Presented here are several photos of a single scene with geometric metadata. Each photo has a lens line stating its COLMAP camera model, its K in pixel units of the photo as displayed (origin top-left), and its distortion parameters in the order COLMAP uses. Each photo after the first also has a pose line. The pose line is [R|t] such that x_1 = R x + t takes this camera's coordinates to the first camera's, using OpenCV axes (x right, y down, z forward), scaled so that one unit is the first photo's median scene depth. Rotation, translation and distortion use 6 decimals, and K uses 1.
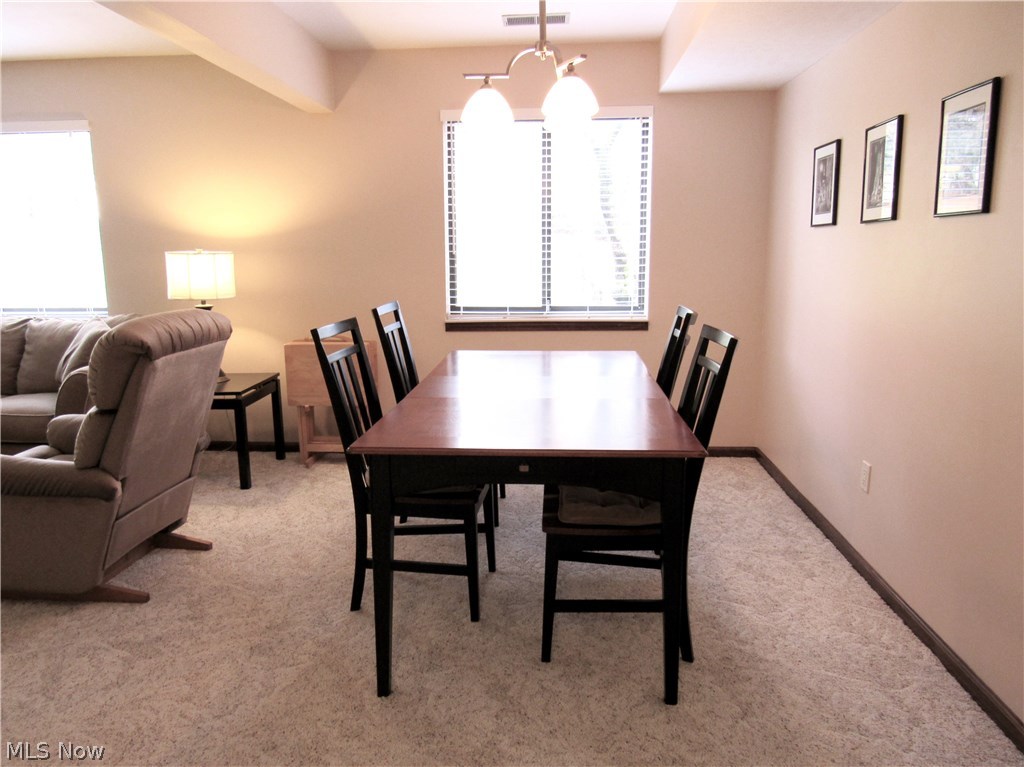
lens RADIAL K [[731.0, 0, 512.0], [0, 731.0, 383.5], [0, 0, 1]] dist [-0.024233, -0.002070]
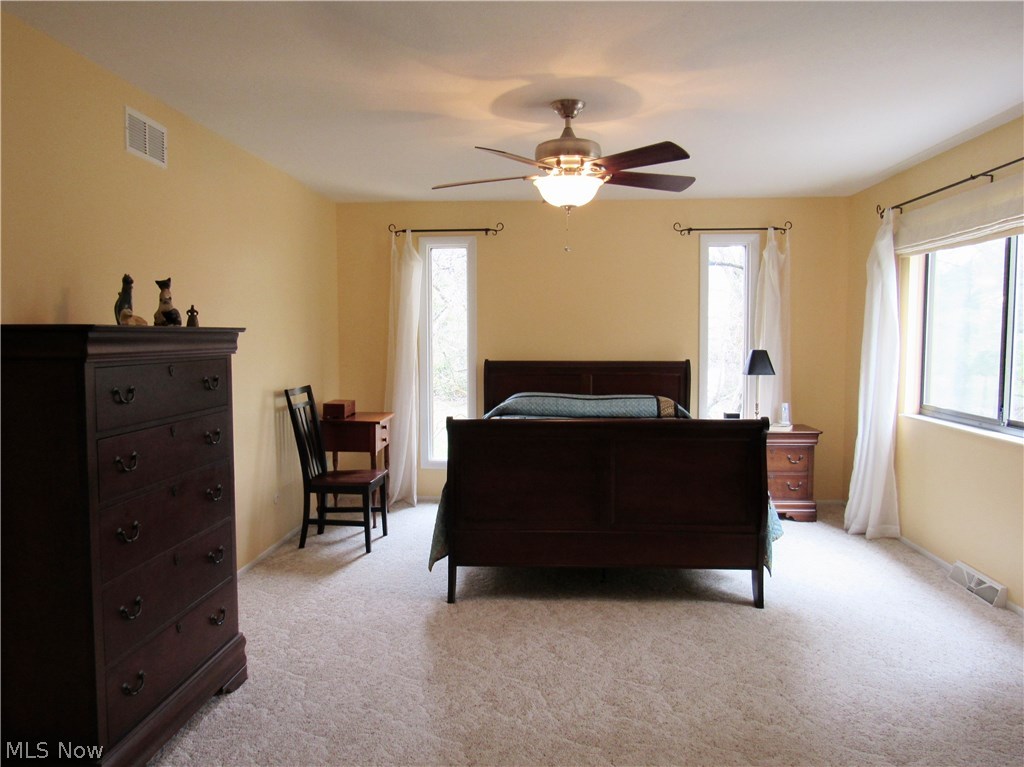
lens RADIAL K [[731.0, 0, 512.0], [0, 731.0, 383.5], [0, 0, 1]] dist [-0.024233, -0.002070]
pose [[0.999538, 0.019227, 0.023525, 0.255981], [-0.016285, 0.992711, -0.119410, 0.116600], [-0.025650, 0.118972, 0.992566, -0.854809]]
